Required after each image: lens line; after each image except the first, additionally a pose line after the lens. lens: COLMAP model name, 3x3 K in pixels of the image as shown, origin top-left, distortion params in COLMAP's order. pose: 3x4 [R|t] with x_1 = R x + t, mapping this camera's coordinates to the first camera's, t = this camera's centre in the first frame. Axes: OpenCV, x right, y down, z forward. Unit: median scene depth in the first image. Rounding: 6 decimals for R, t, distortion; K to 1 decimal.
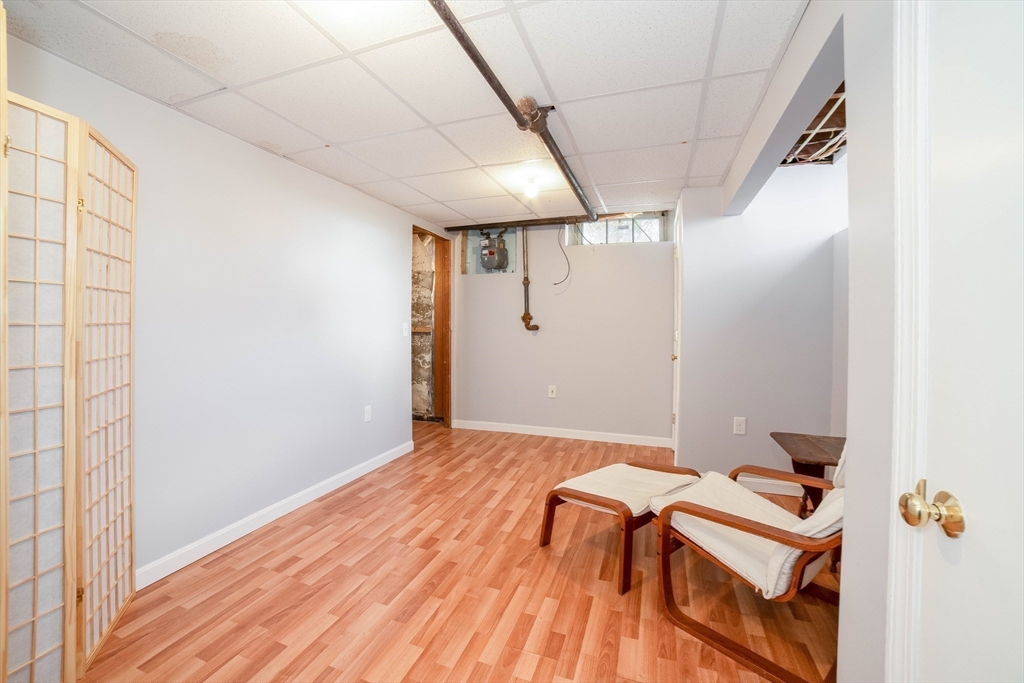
lens RADIAL K [[436.0, 0, 504.3], [0, 436.0, 332.2], [0, 0, 1]] dist [-0.092256, 0.034246]
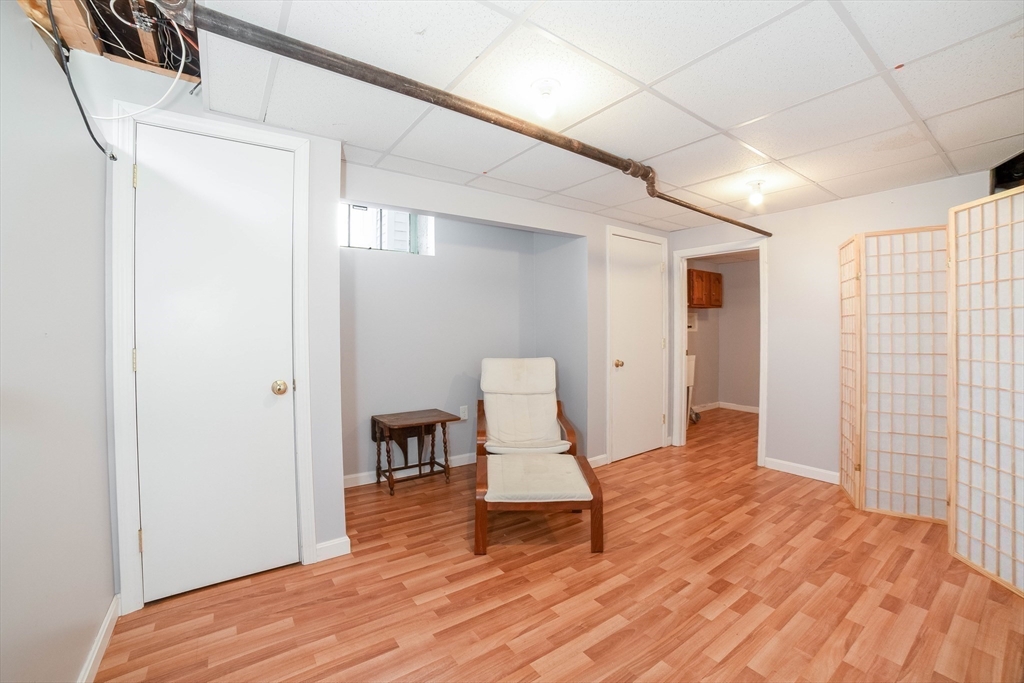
lens RADIAL K [[436.0, 0, 504.3], [0, 436.0, 332.2], [0, 0, 1]] dist [-0.092256, 0.034246]
pose [[-0.825061, -0.011249, 0.564932, -0.315412], [0.003215, 0.999692, 0.024602, -0.050521], [-0.565035, 0.022114, -0.824771, 2.132675]]
